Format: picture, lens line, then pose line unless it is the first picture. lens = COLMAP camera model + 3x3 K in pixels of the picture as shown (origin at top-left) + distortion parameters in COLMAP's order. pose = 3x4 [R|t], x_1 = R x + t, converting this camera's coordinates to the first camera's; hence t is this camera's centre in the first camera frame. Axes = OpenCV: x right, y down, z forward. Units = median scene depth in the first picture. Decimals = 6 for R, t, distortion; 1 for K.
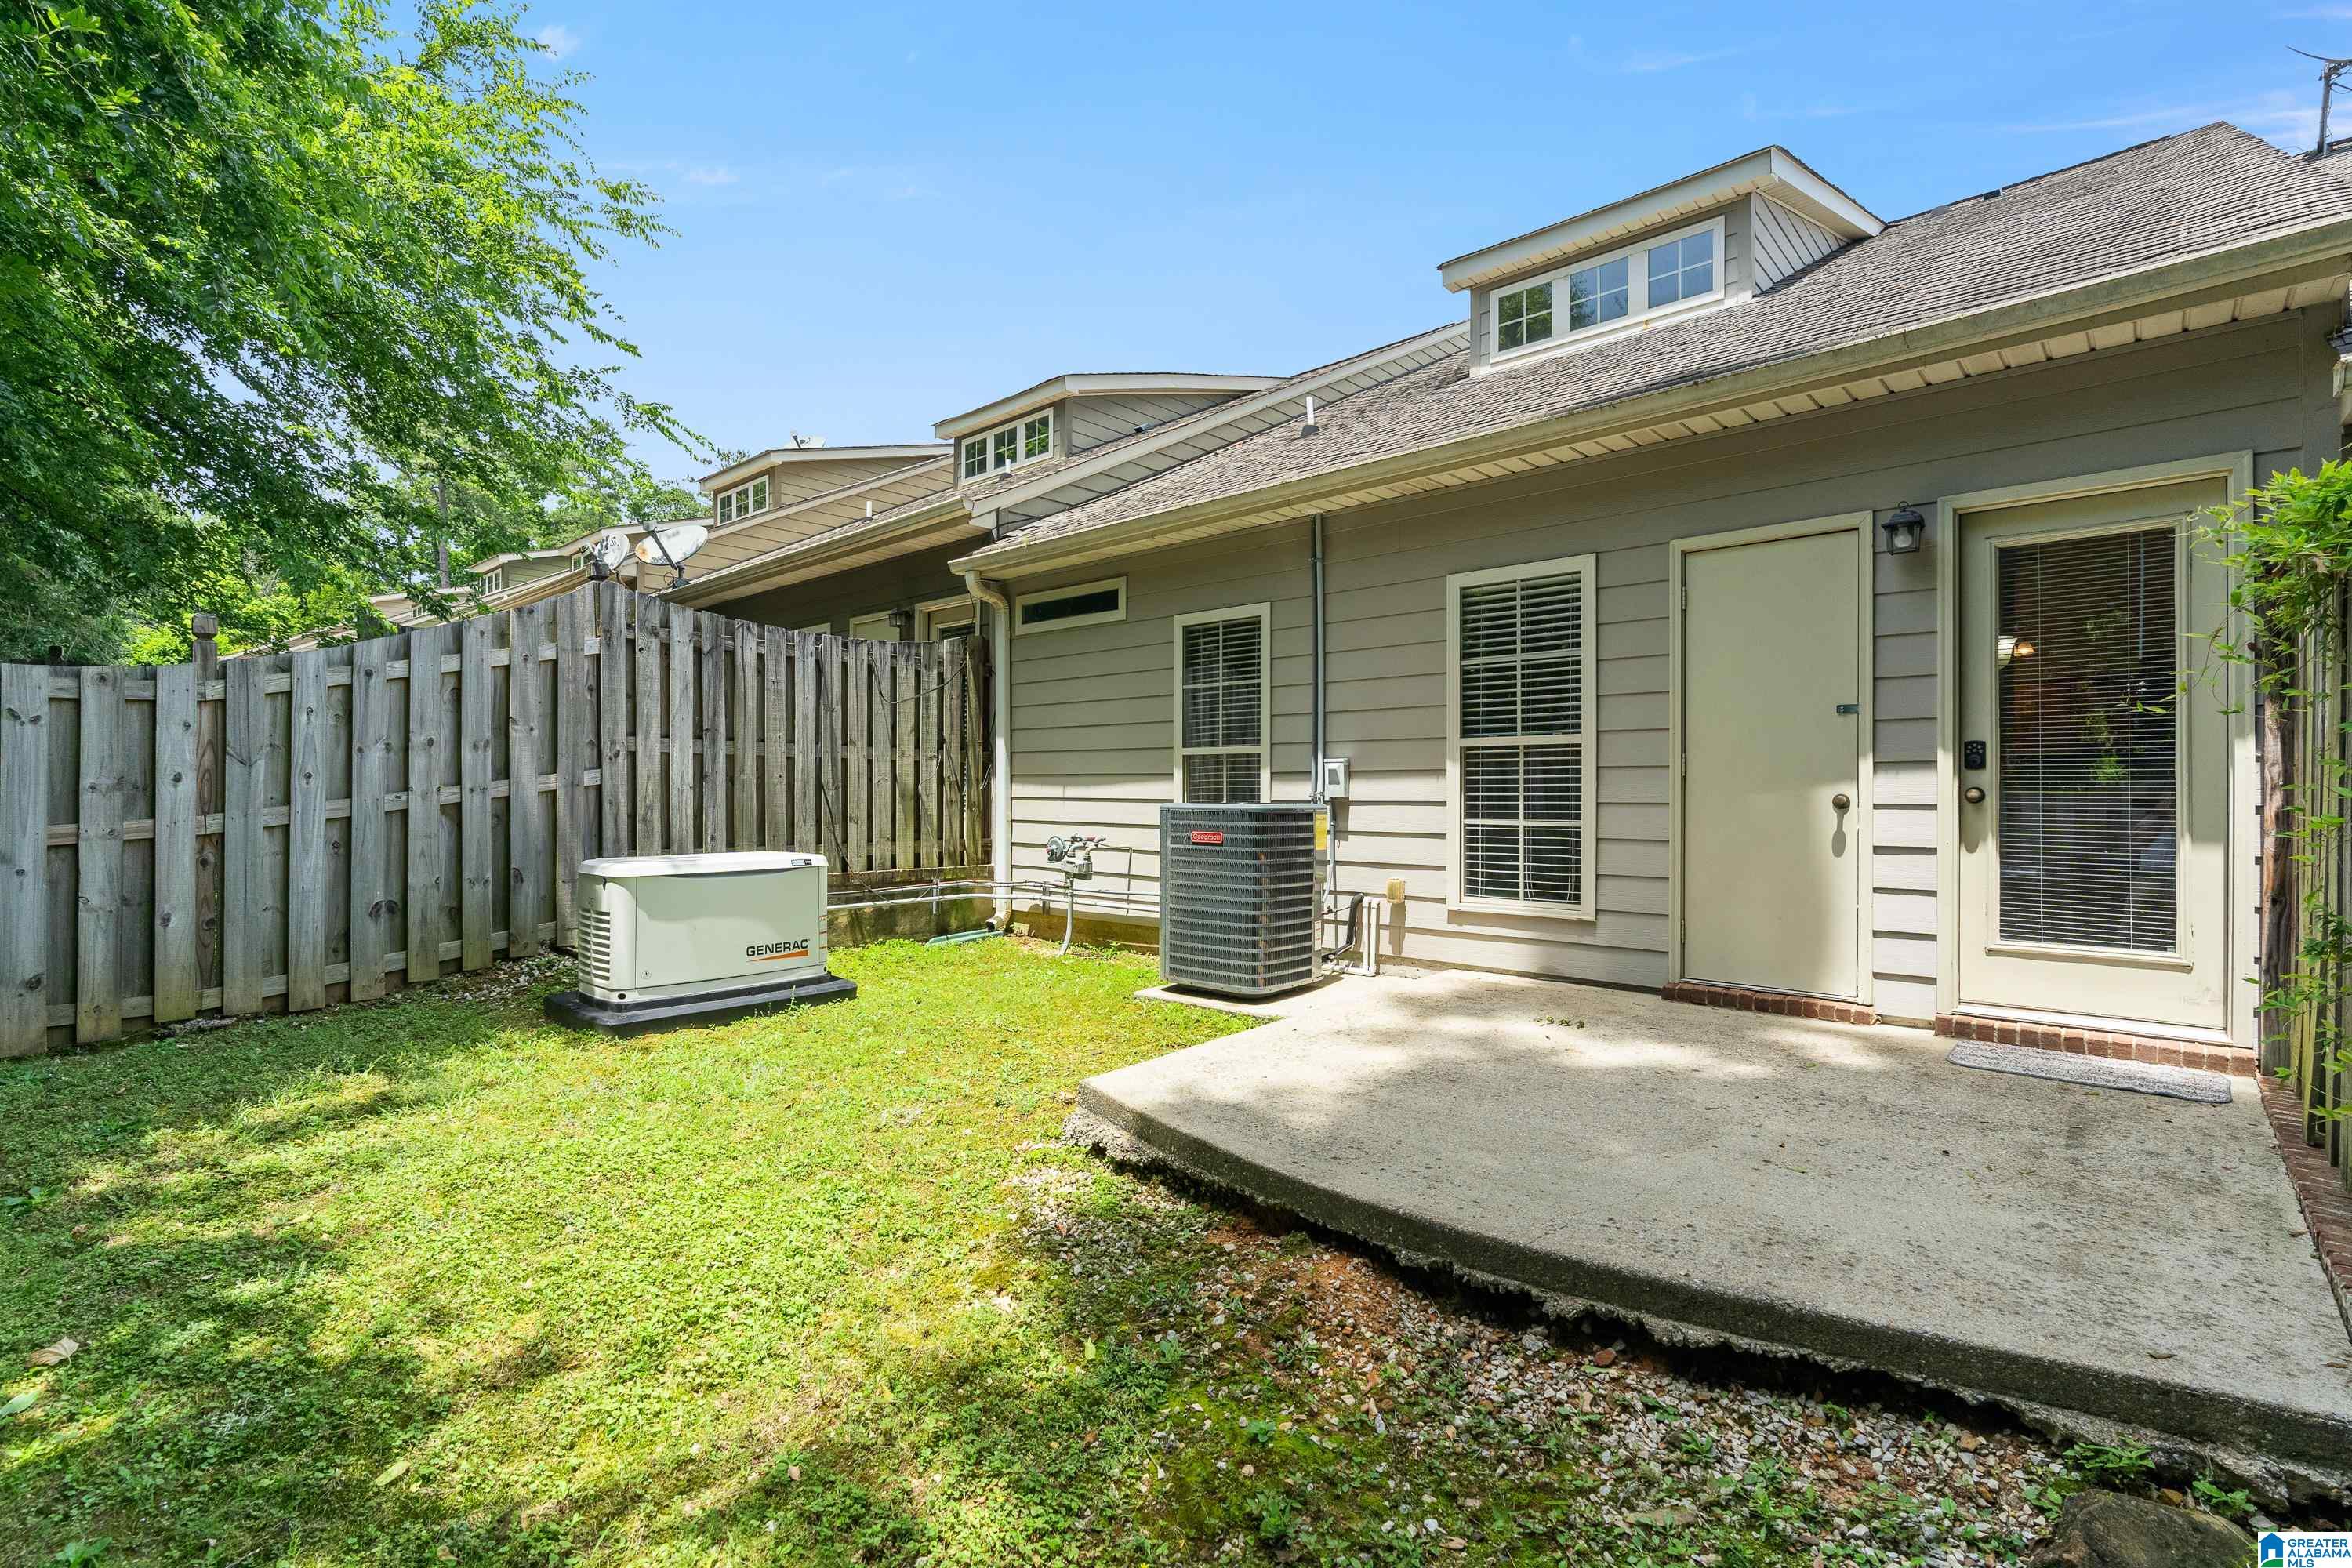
lens RADIAL K [[1072.4, 0, 1173.1], [0, 1072.4, 791.8], [0, 0, 1]] dist [-0.009158, 0.004388]
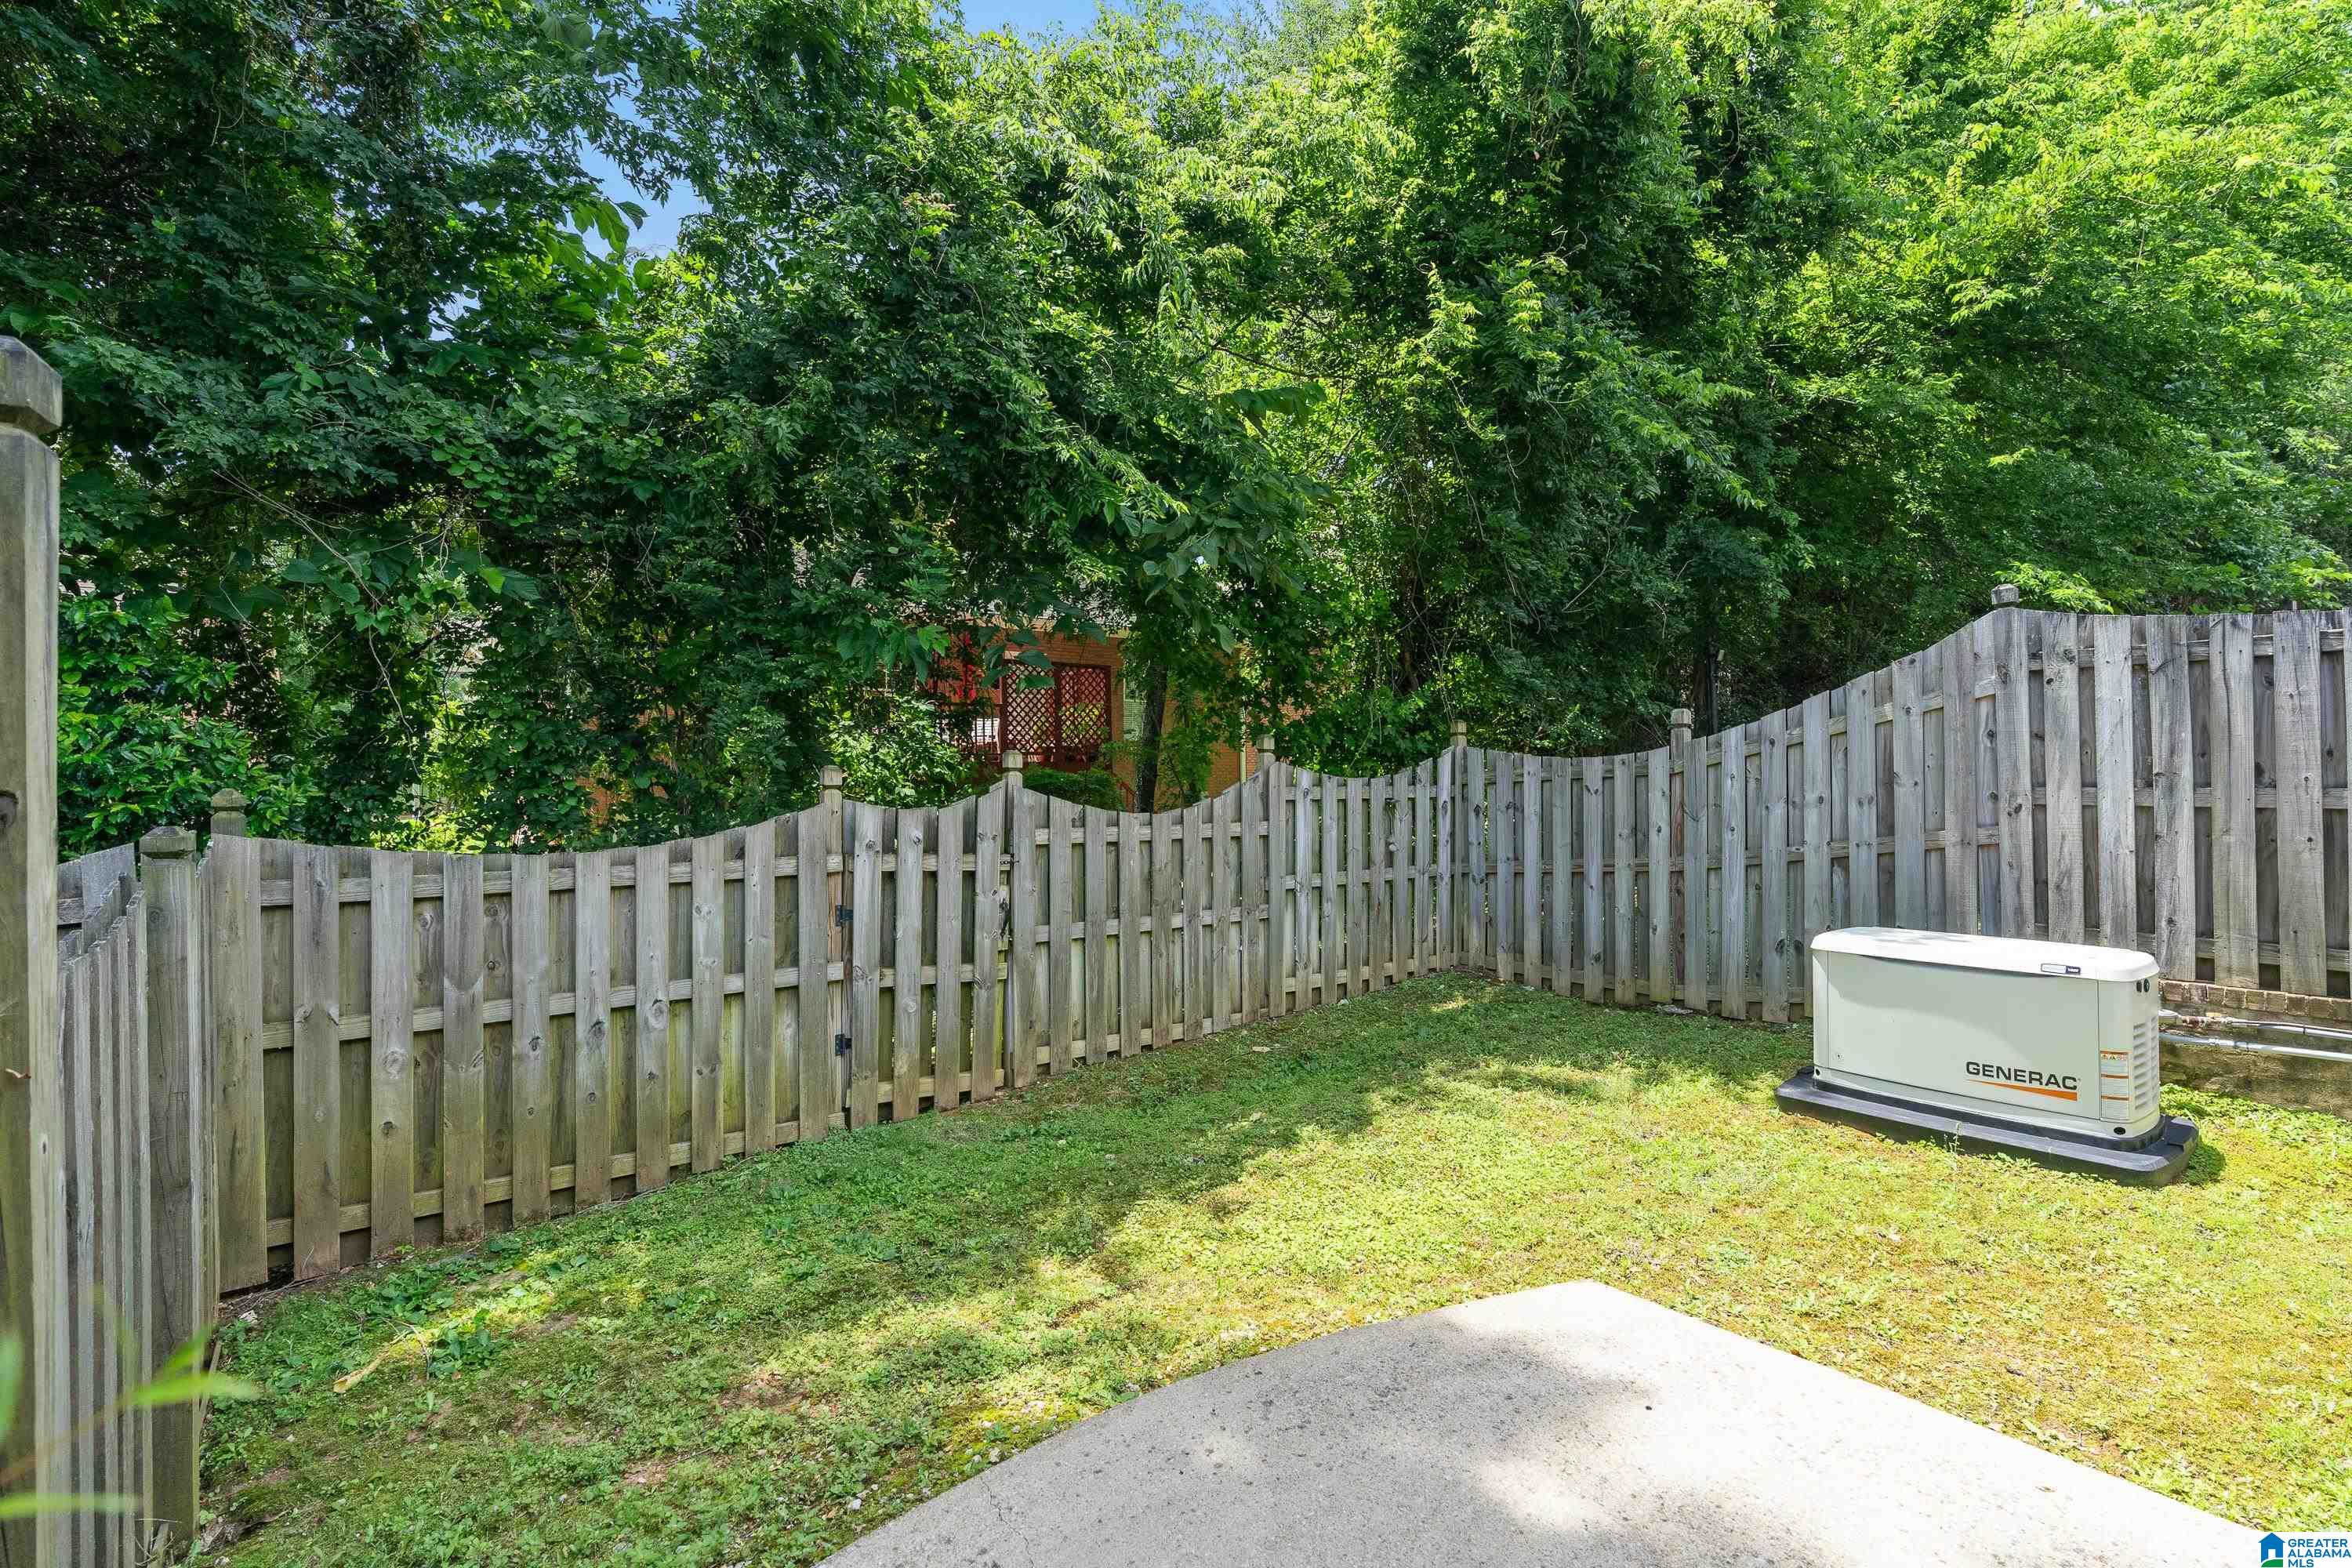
lens RADIAL K [[1072.4, 0, 1173.9], [0, 1072.4, 782.6], [0, 0, 1]] dist [-0.009158, 0.004388]
pose [[-0.212656, -0.000734, -0.977127, 0.451228], [0.009287, 0.999953, -0.002772, -0.059922], [0.977083, -0.009664, -0.212640, 0.526522]]
